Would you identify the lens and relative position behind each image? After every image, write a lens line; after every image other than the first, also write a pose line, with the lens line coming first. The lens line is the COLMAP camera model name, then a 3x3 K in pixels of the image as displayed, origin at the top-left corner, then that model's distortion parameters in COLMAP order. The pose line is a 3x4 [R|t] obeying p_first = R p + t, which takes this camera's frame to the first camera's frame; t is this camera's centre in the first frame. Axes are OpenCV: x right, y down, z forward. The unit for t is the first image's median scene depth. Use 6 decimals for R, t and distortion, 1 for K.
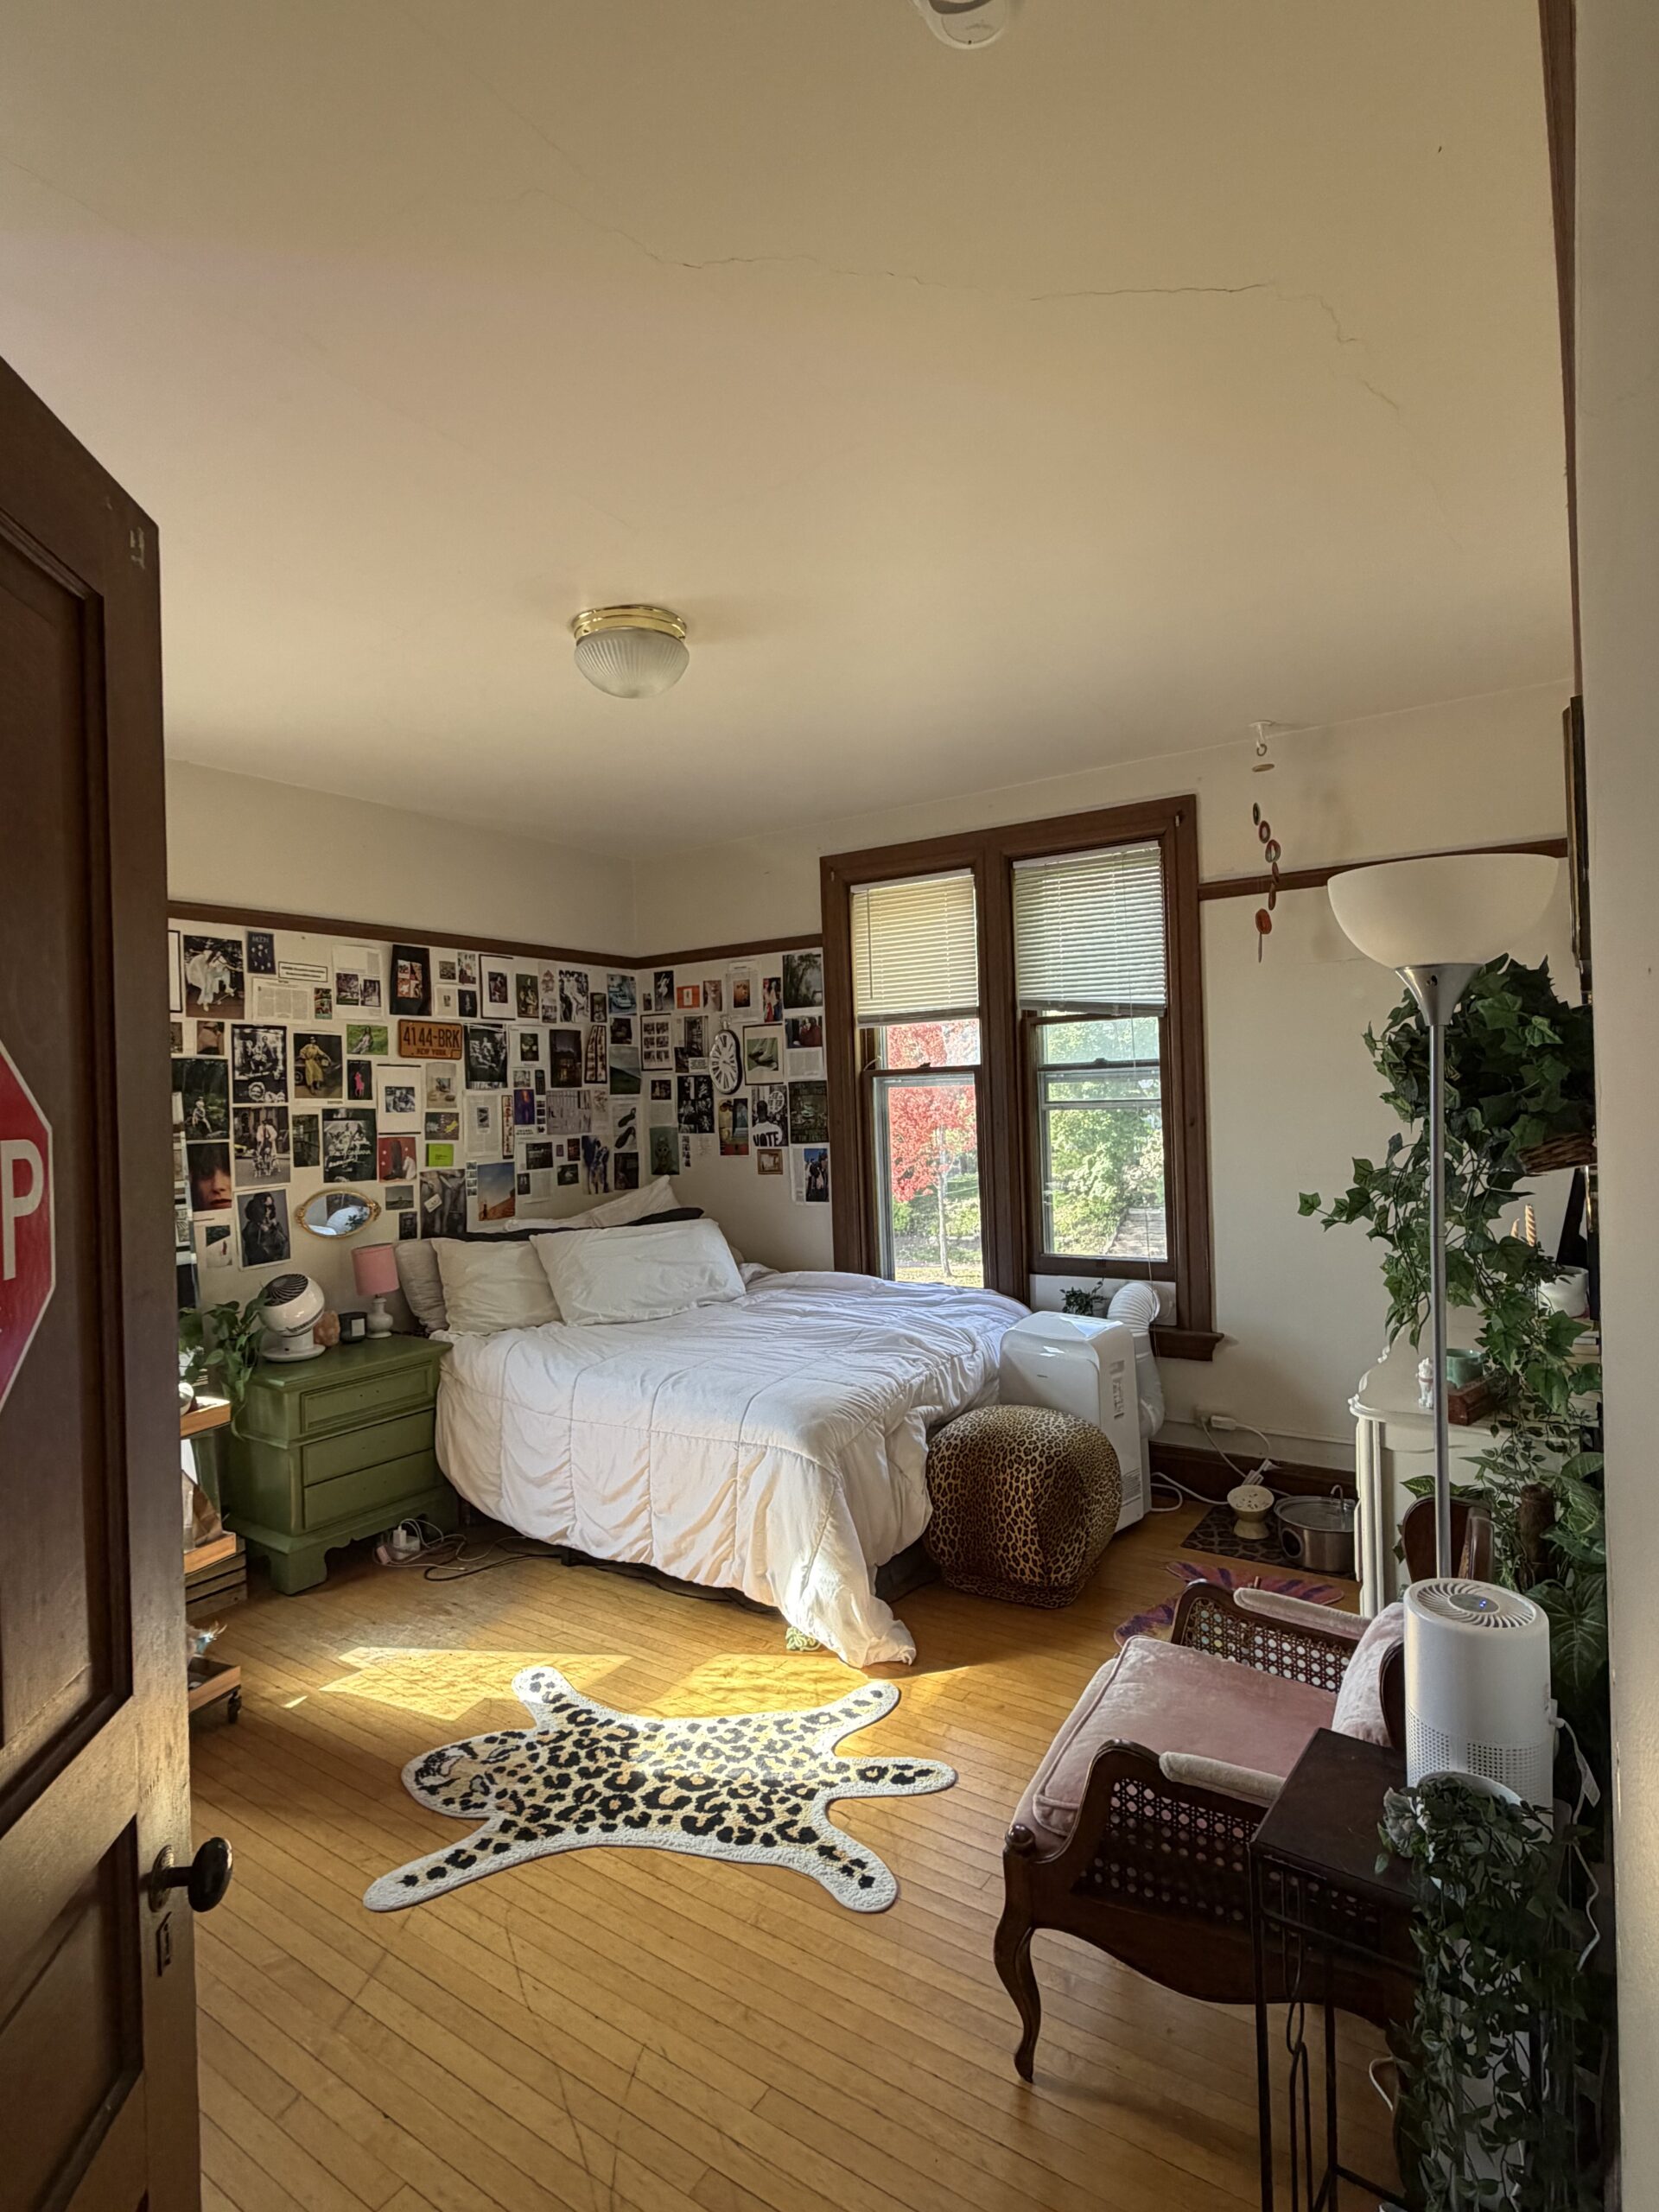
lens RADIAL K [[1155.2, 0, 827.8], [0, 1155.2, 1107.3], [0, 0, 1]] dist [0.003893, 0.000723]
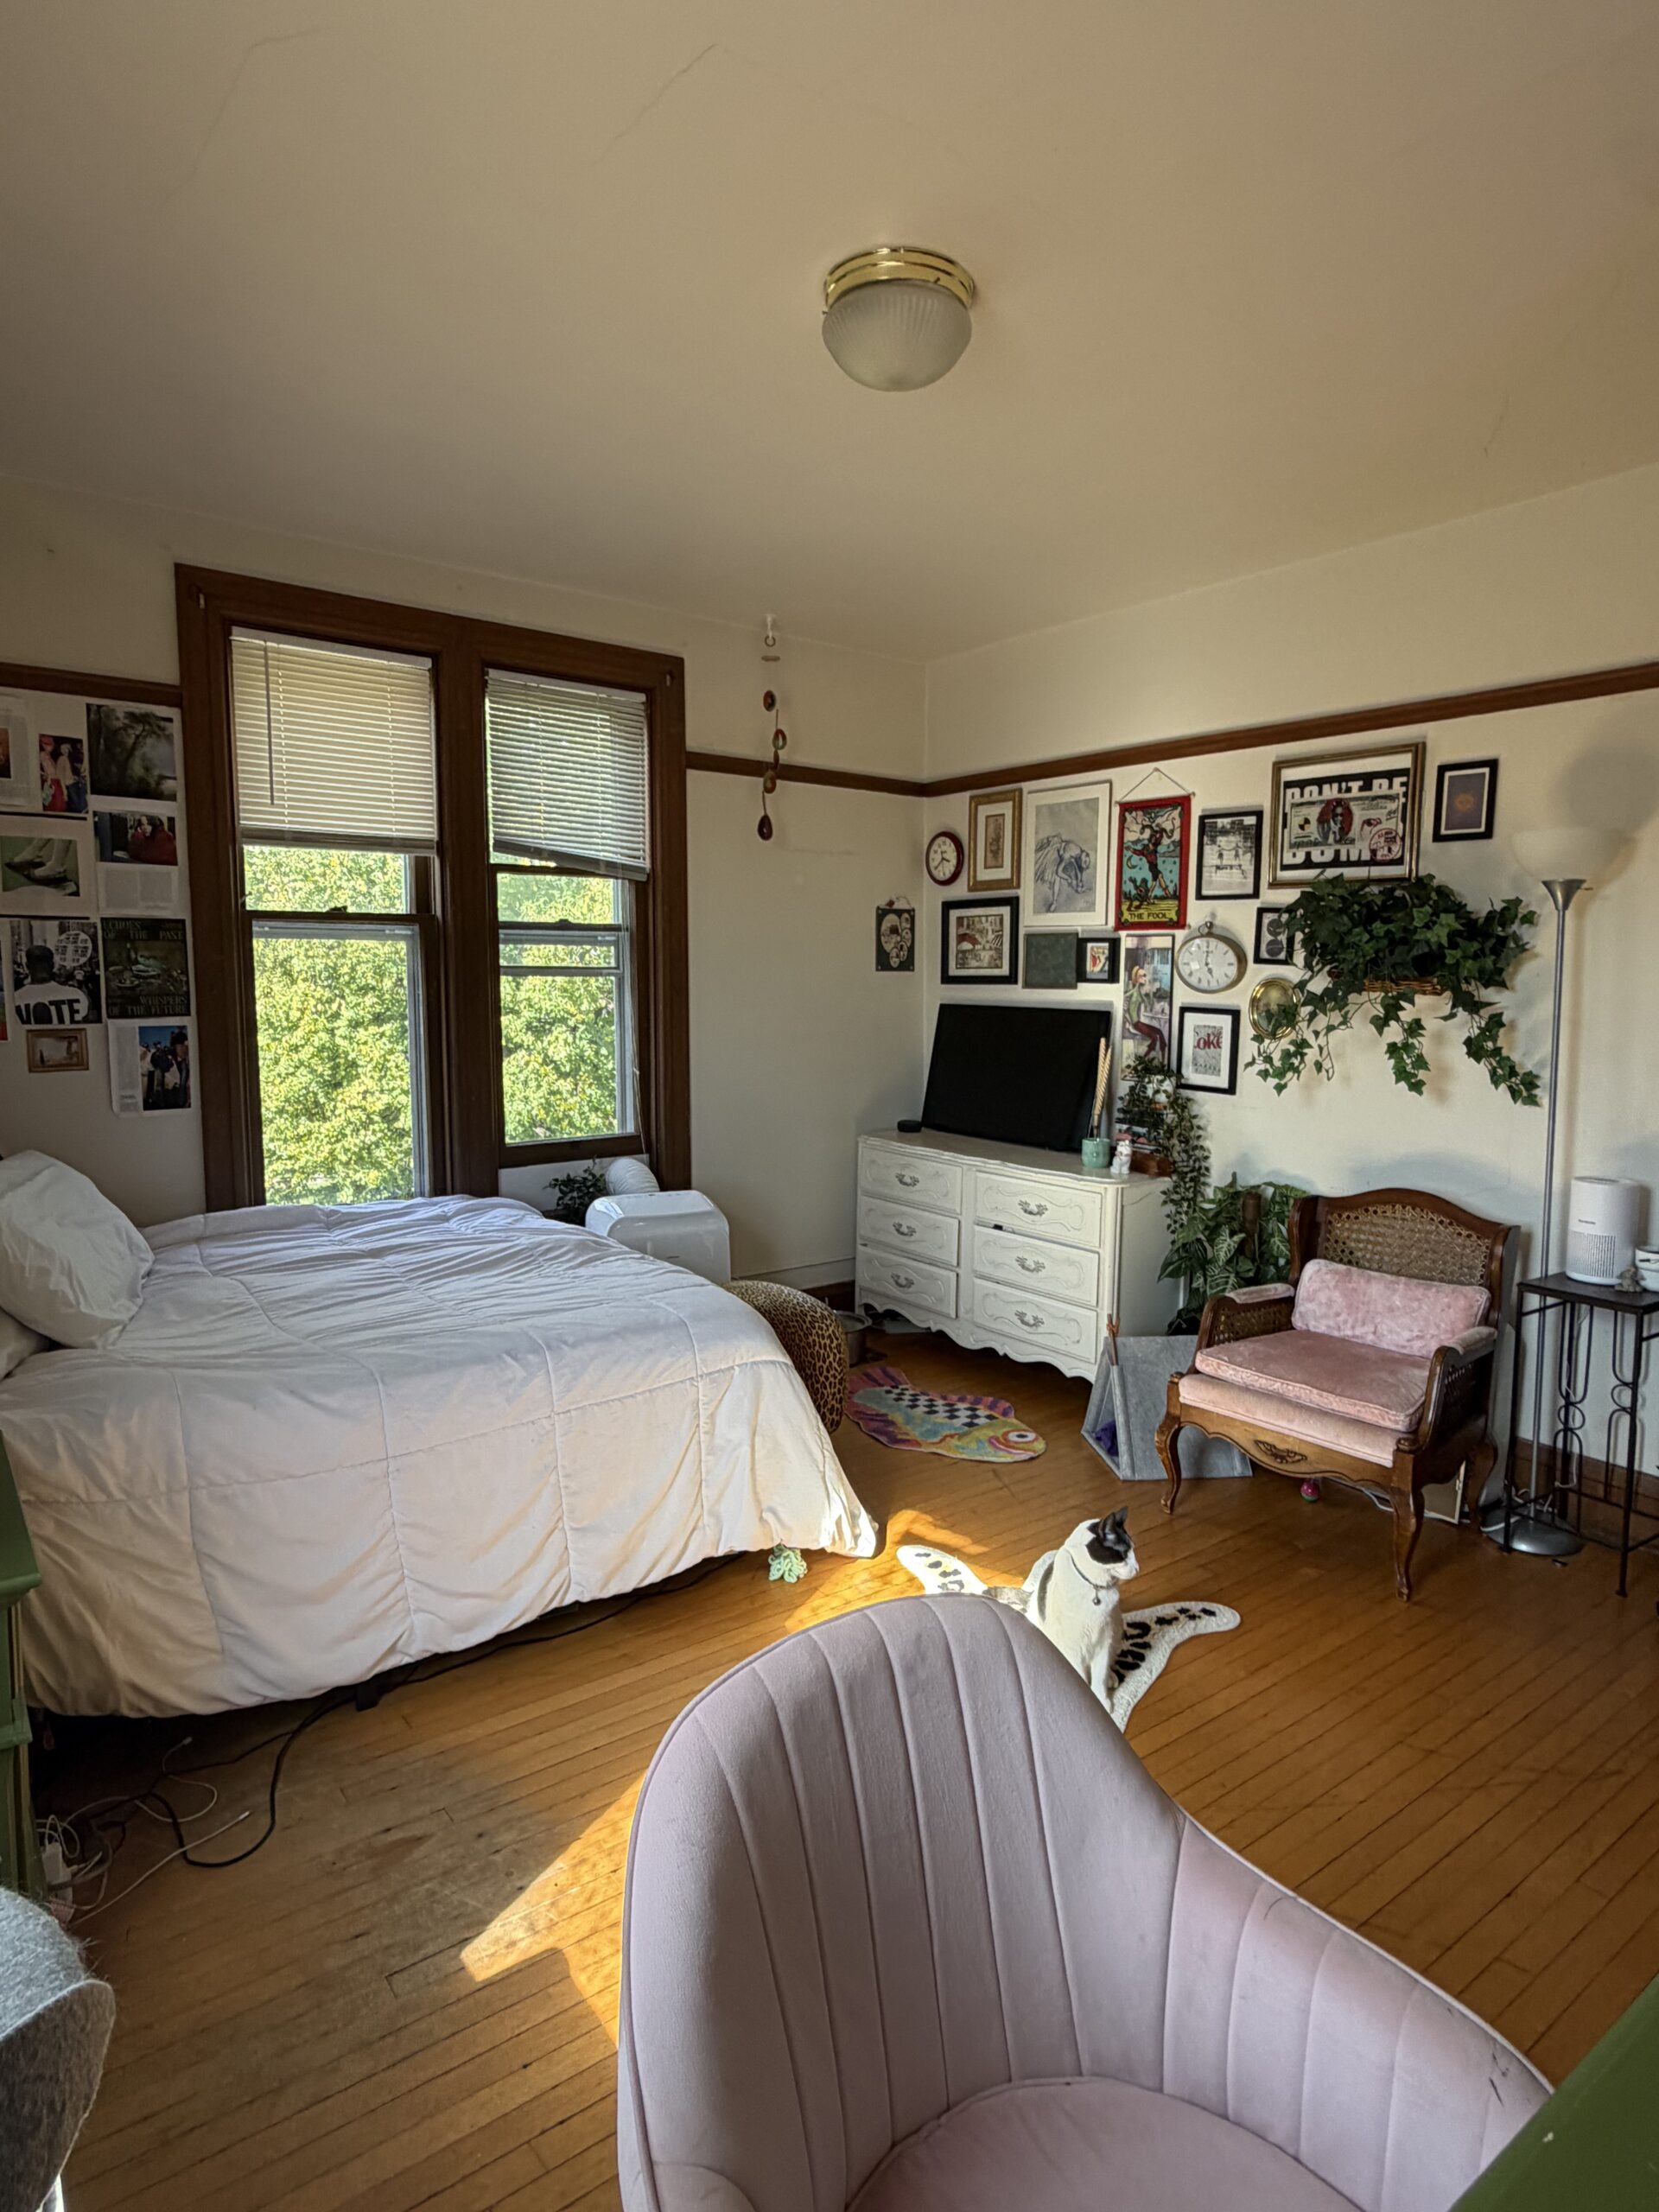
lens RADIAL K [[1254.9, 0, 826.3], [0, 1254.9, 1113.8], [0, 0, 1]] dist [-0.003448, -0.000978]
pose [[0.313074, -0.064477, 0.947538, -0.709785], [-0.001562, 0.997656, 0.068404, 0.046305], [-0.949727, -0.022895, 0.312240, 0.556251]]
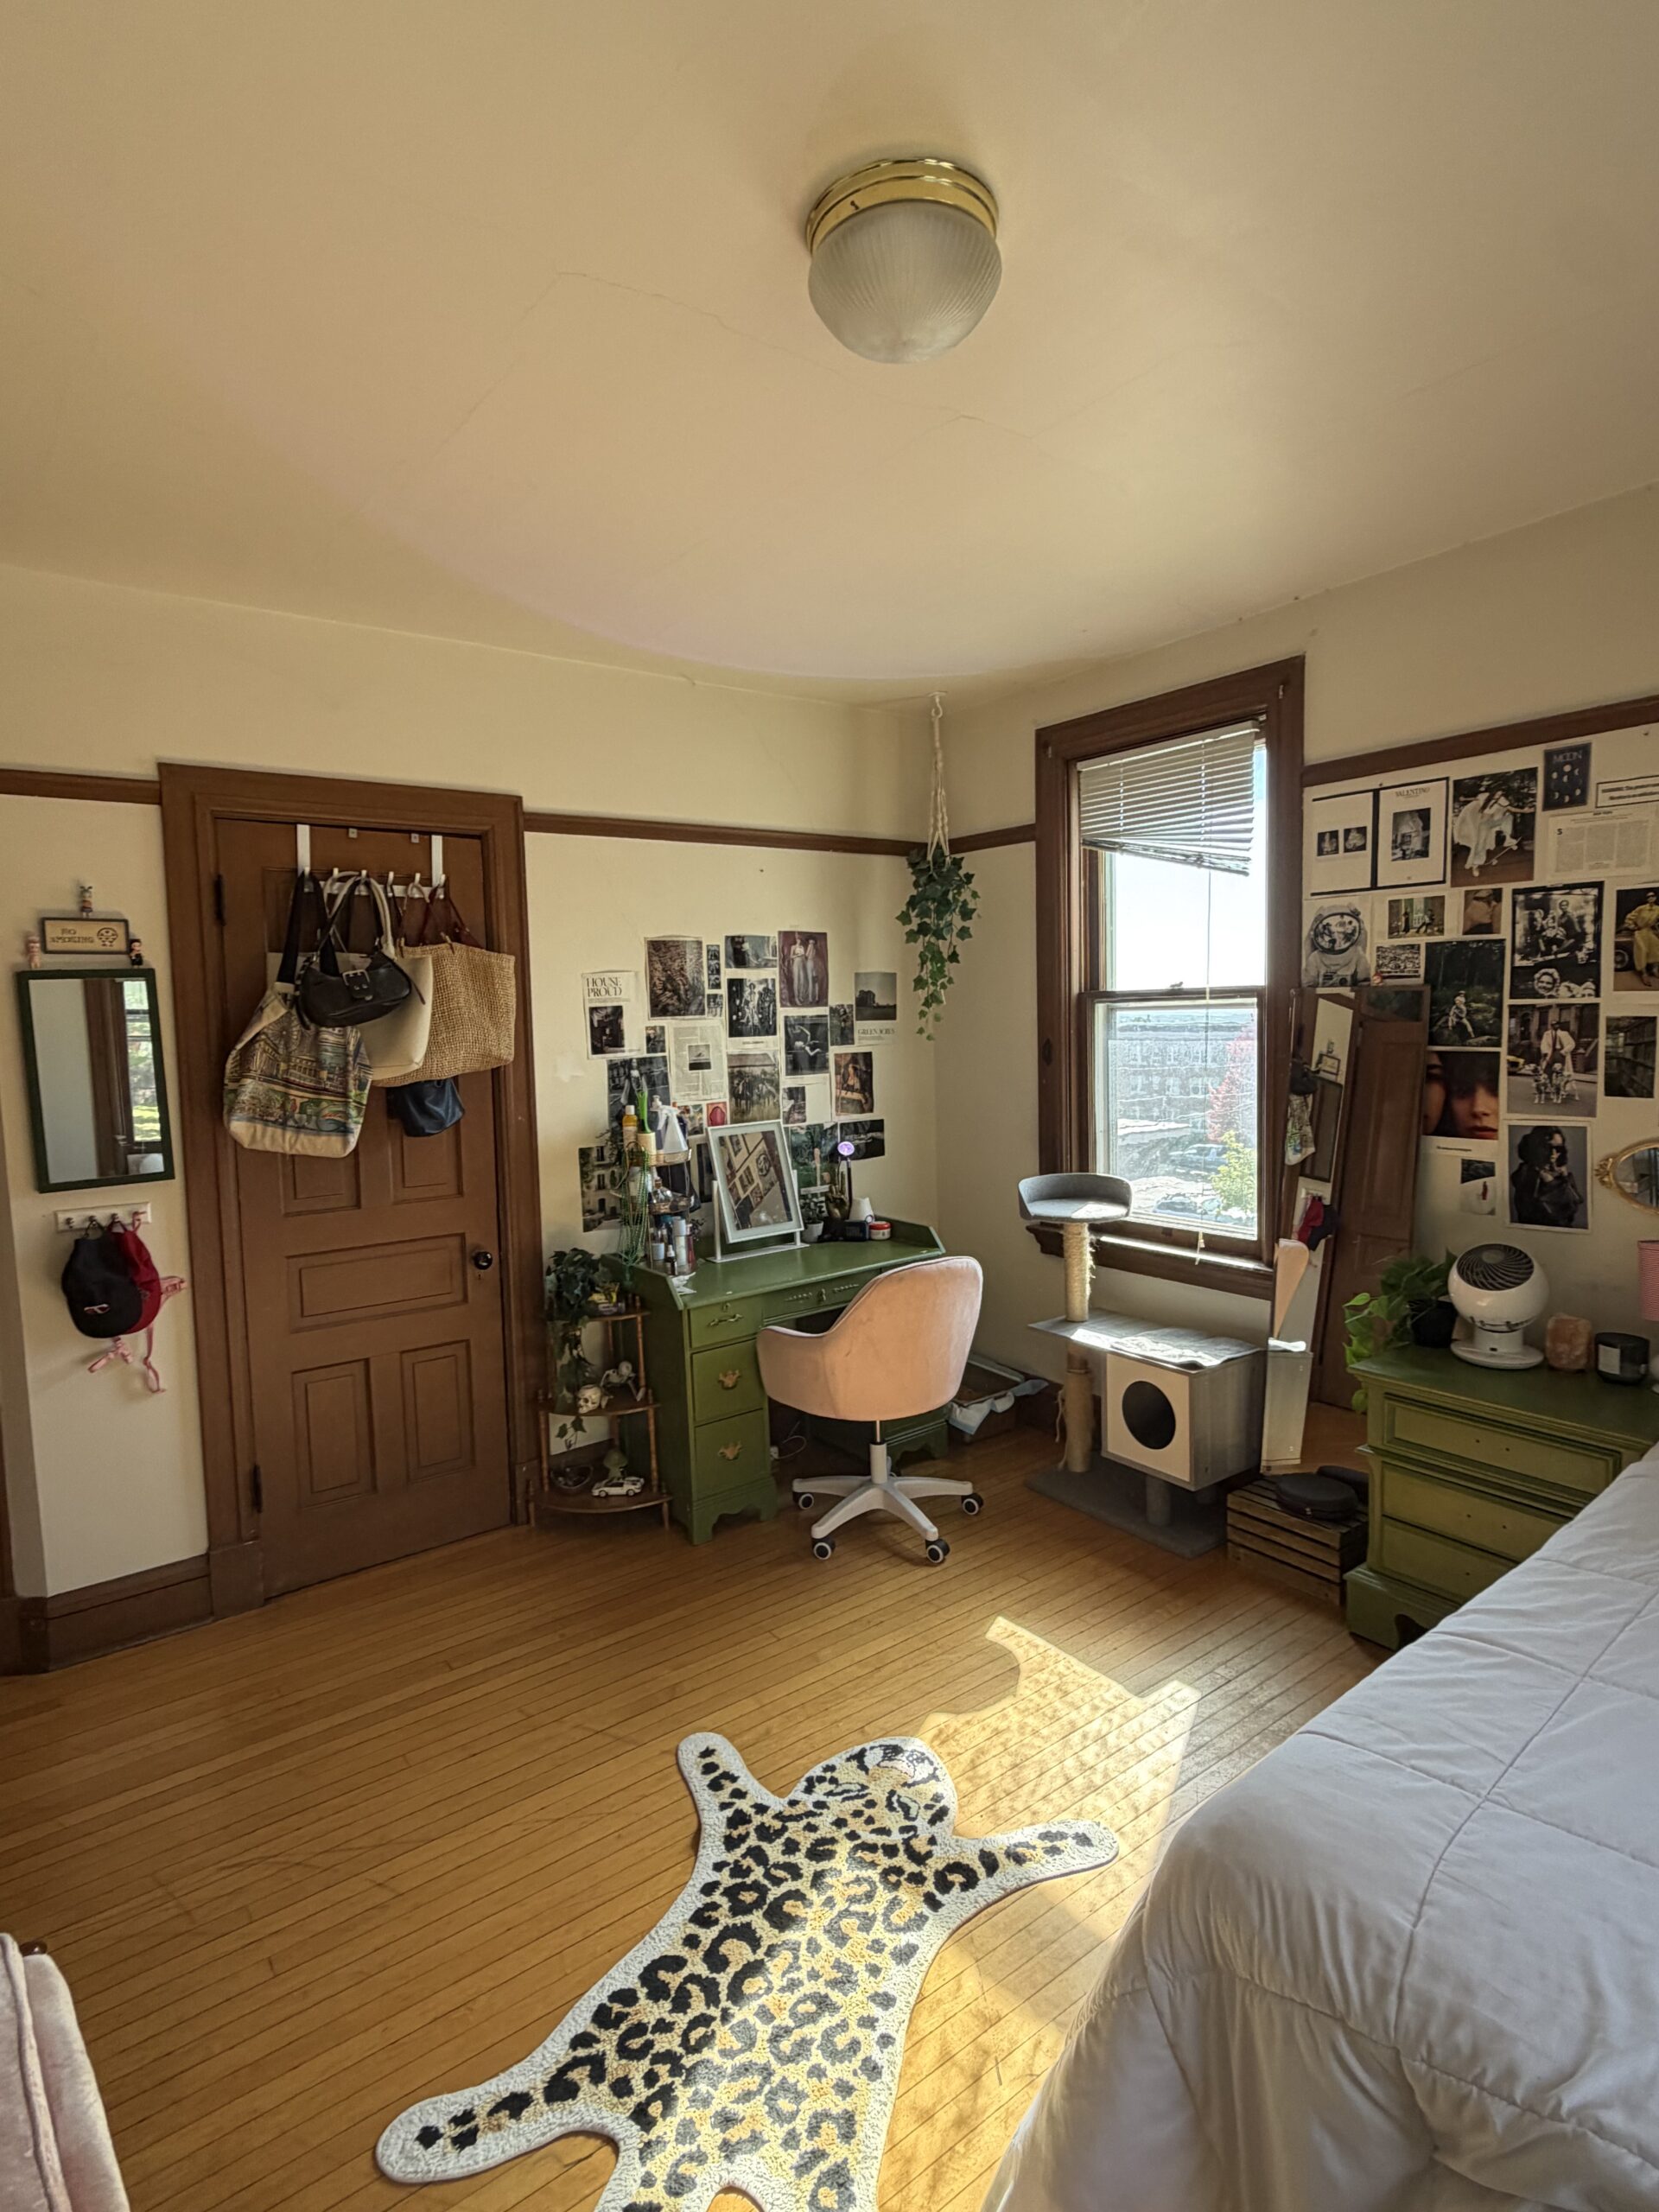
lens RADIAL K [[1155.2, 0, 828.4], [0, 1155.2, 1103.4], [0, 0, 1]] dist [0.003893, 0.000723]
pose [[-0.326035, 0.113137, -0.938563, 0.318959], [0.023600, 0.993478, 0.111559, -0.029555], [0.945063, 0.014222, -0.326578, 0.831009]]
